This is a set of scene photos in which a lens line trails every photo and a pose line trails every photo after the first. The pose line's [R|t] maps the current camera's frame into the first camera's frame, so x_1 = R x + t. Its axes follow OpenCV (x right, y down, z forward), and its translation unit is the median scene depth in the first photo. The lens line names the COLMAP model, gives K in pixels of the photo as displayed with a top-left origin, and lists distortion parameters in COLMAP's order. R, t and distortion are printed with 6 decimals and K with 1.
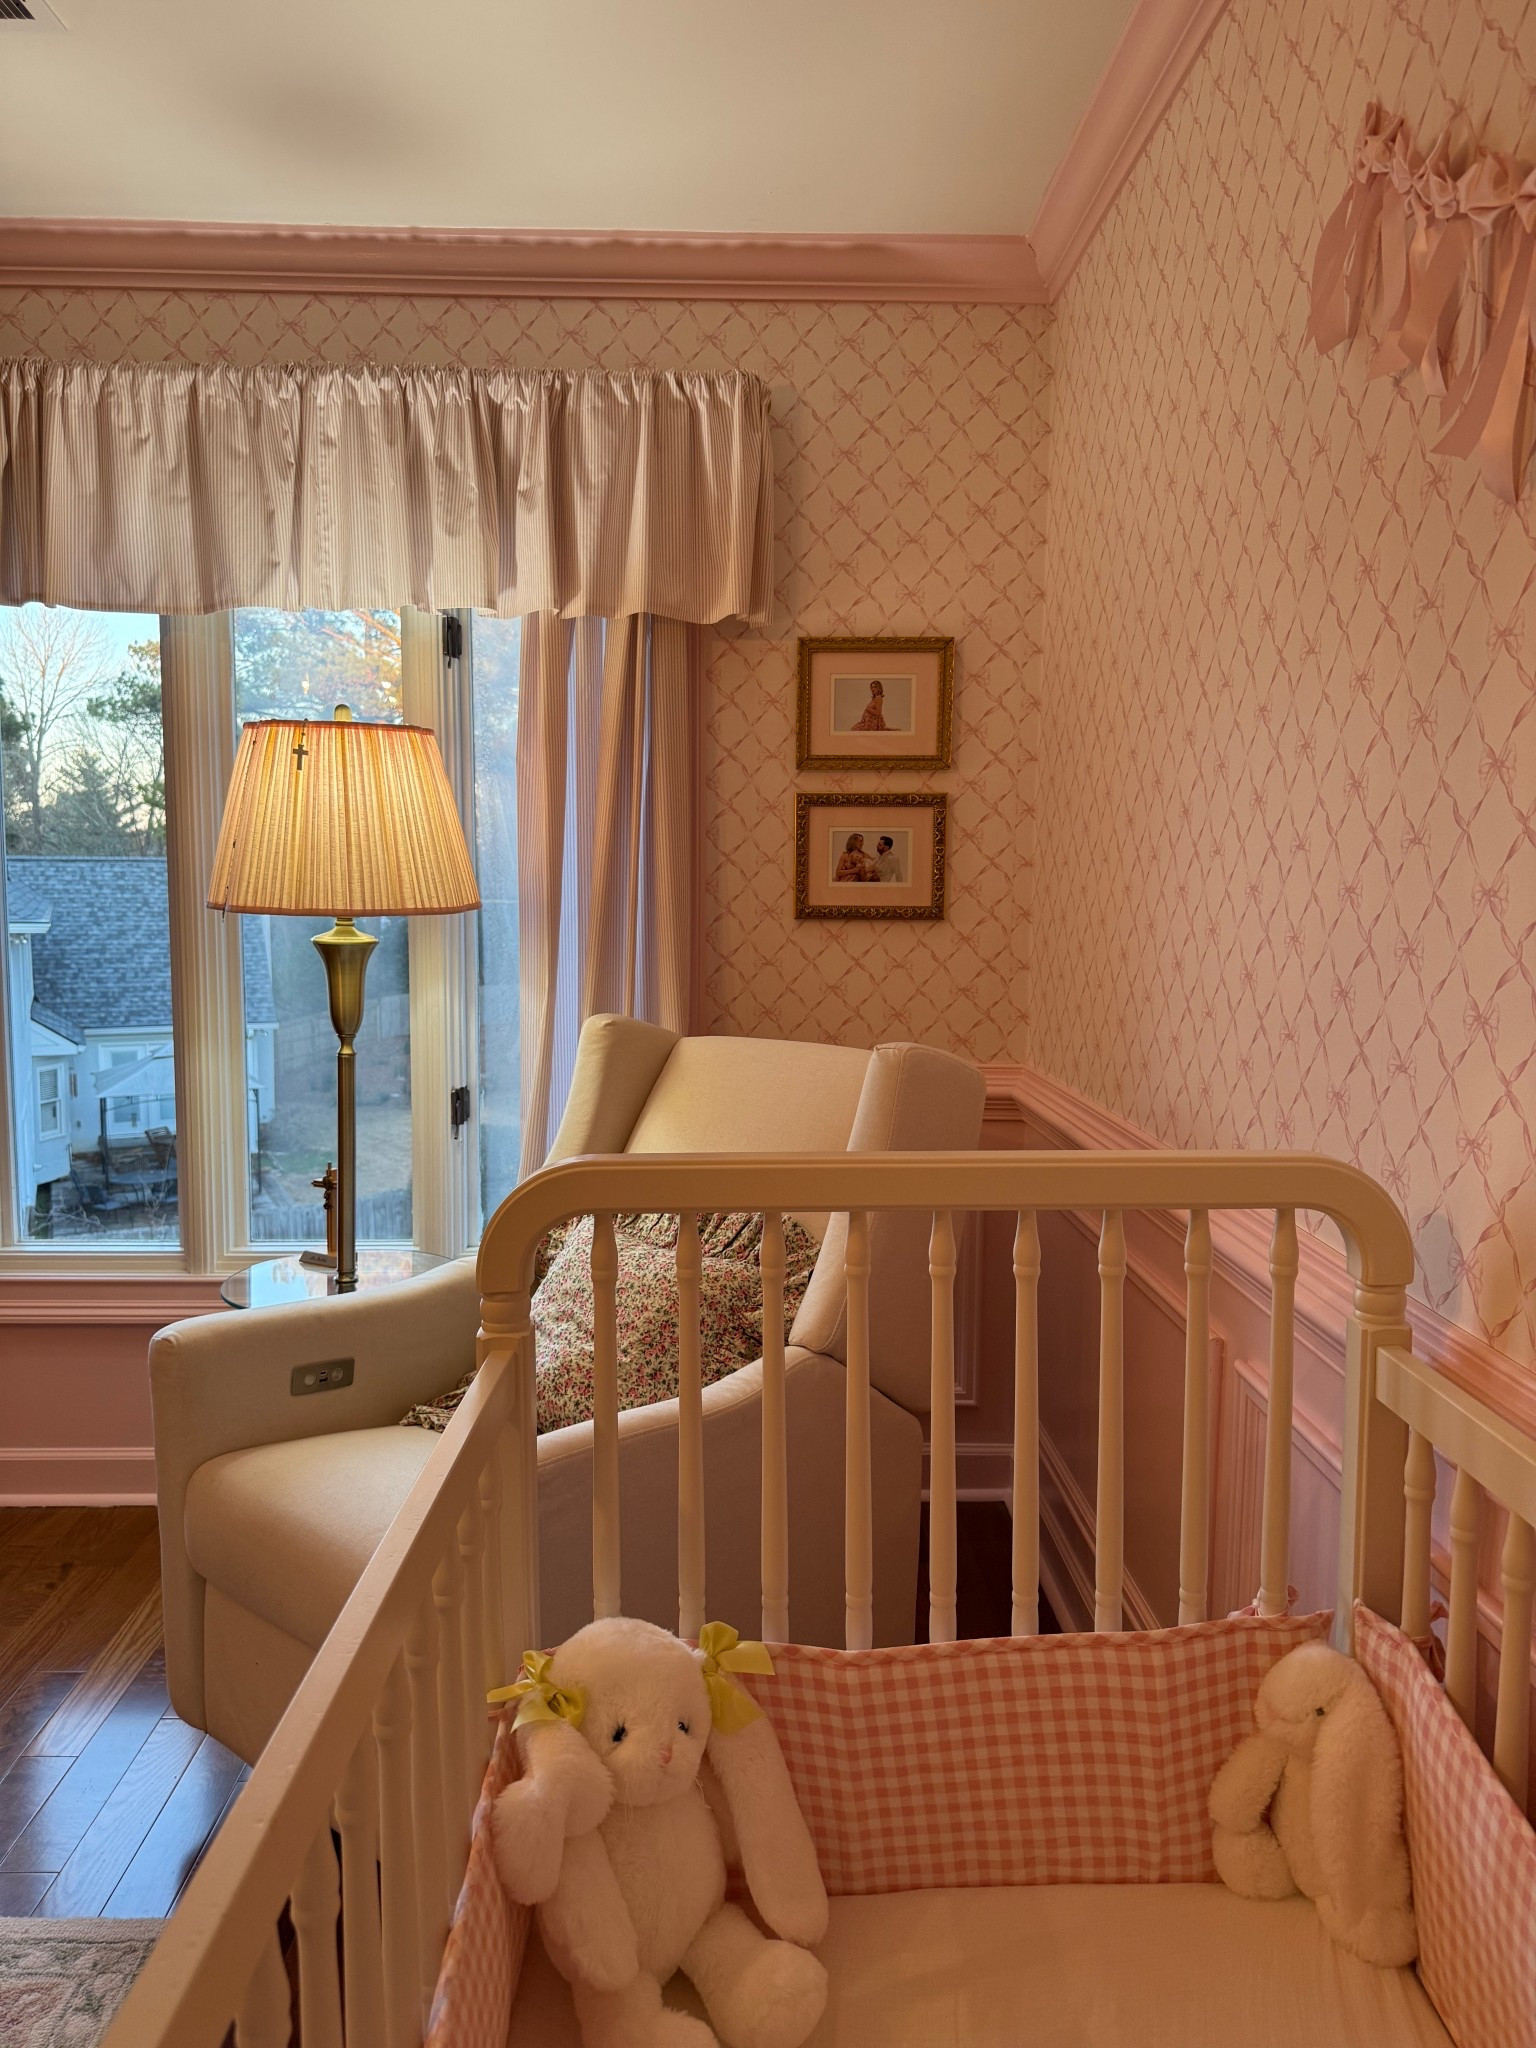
lens RADIAL K [[1443.5, 0, 768.5], [0, 1443.5, 1034.6], [0, 0, 1]] dist [0.097391, -0.153393]
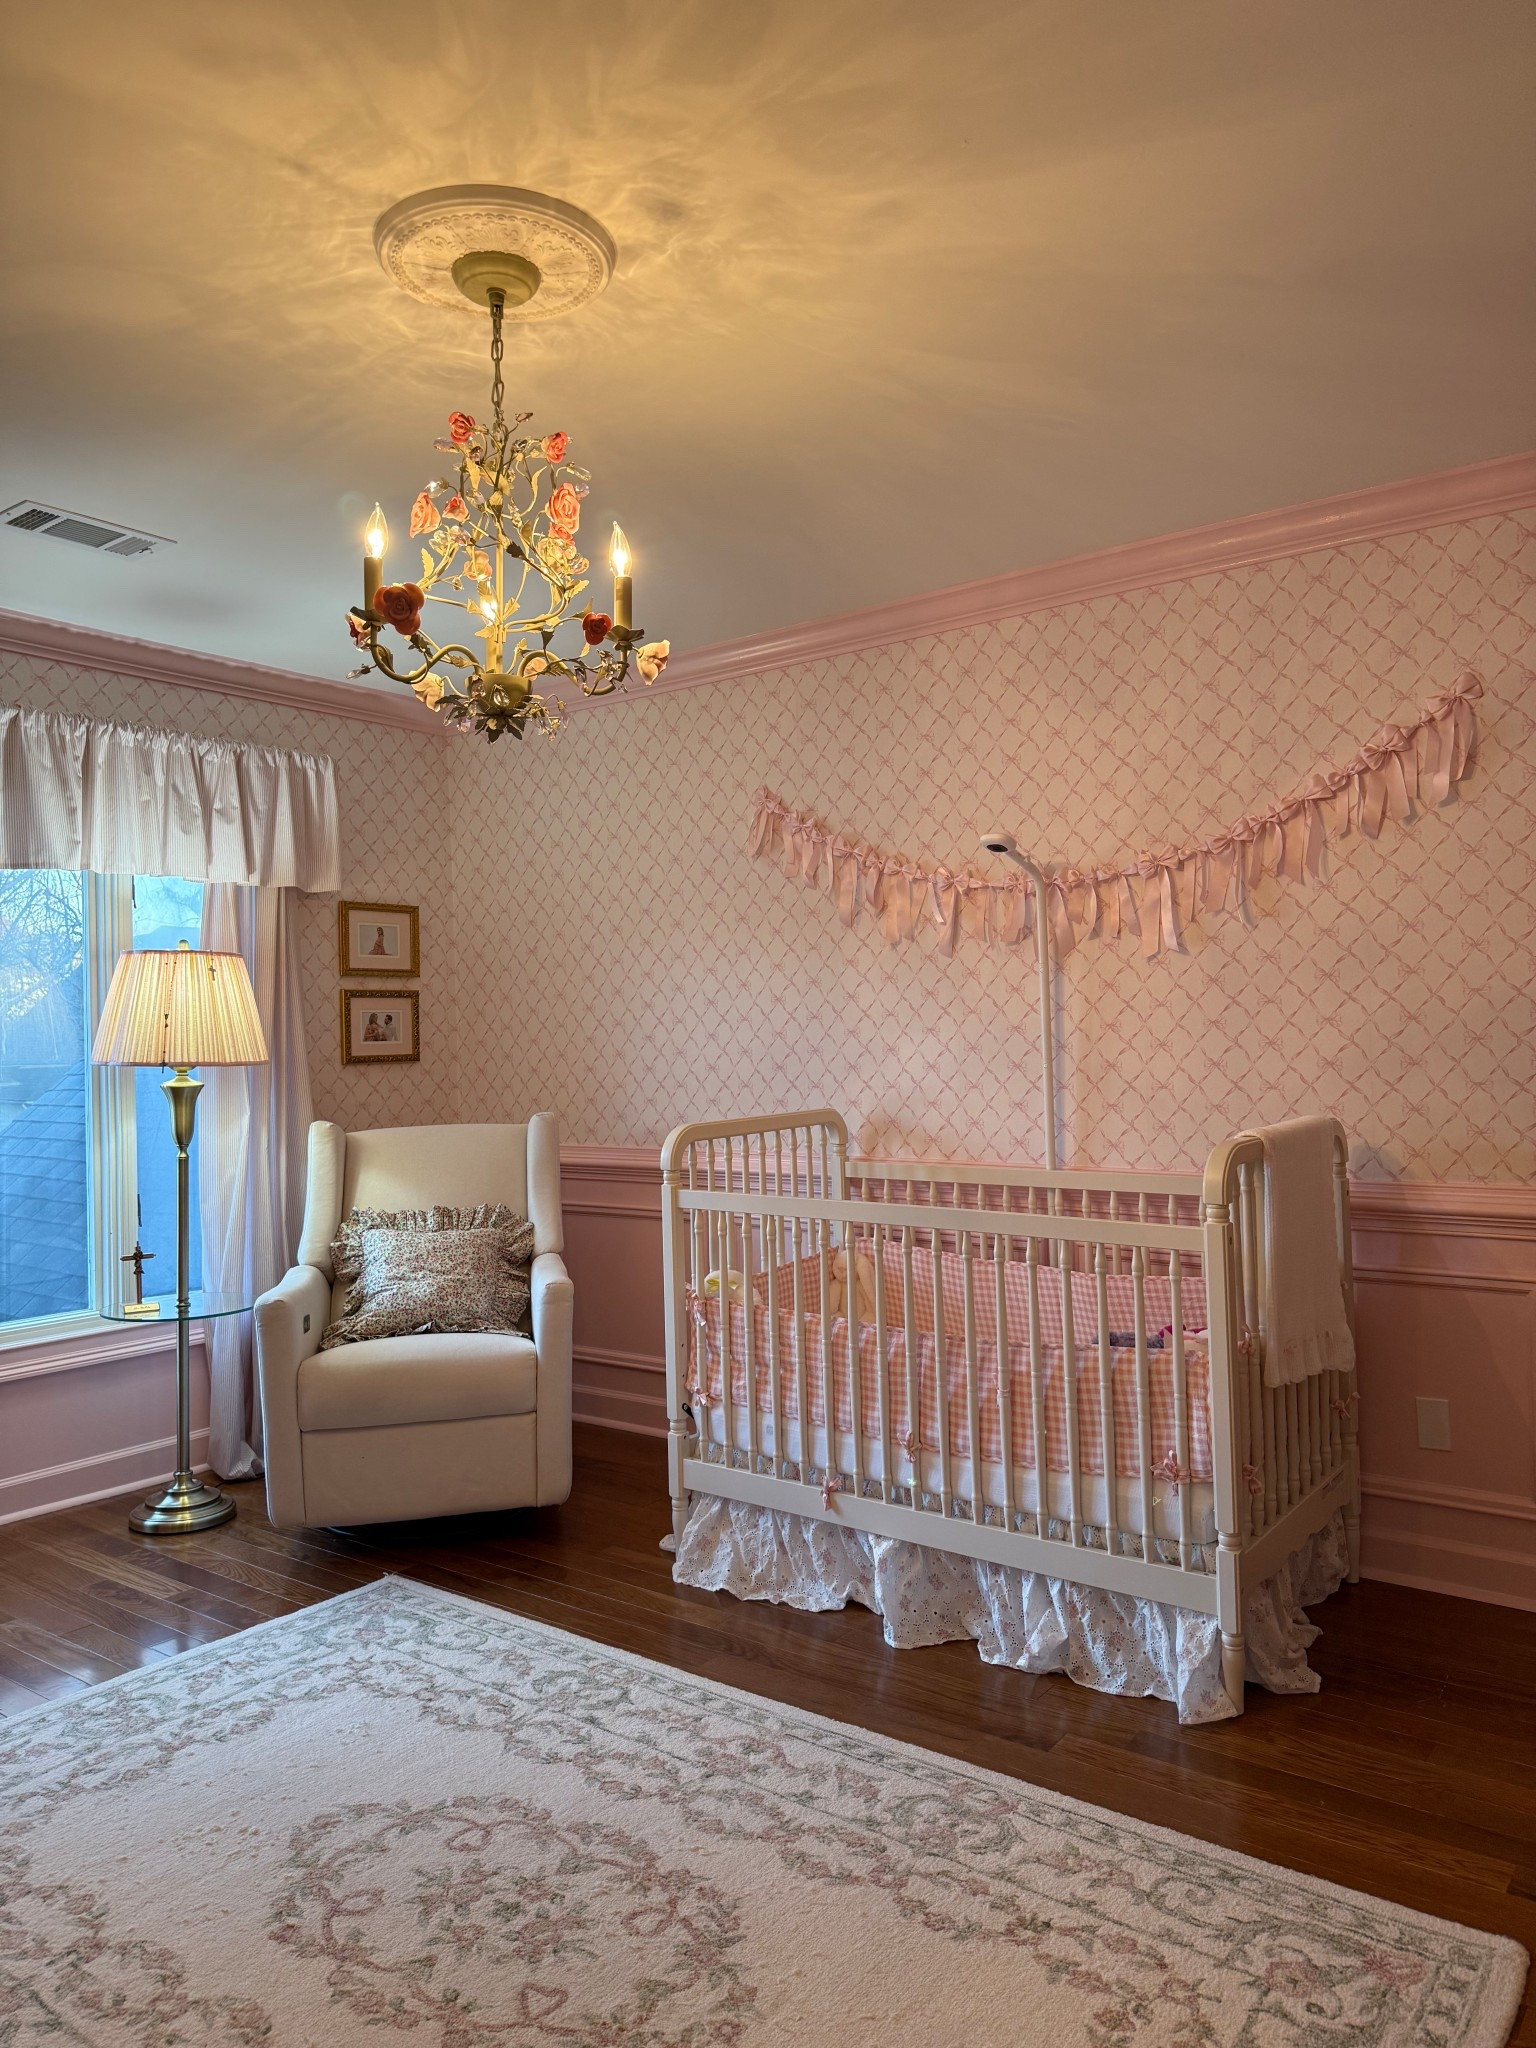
lens RADIAL K [[1443.5, 0, 768.5], [0, 1443.5, 1034.6], [0, 0, 1]] dist [0.097391, -0.153393]
pose [[0.622604, -0.020954, 0.782256, -1.005314], [0.105900, 0.992702, -0.057696, 0.035506], [-0.775338, 0.118762, 0.620279, -0.434142]]
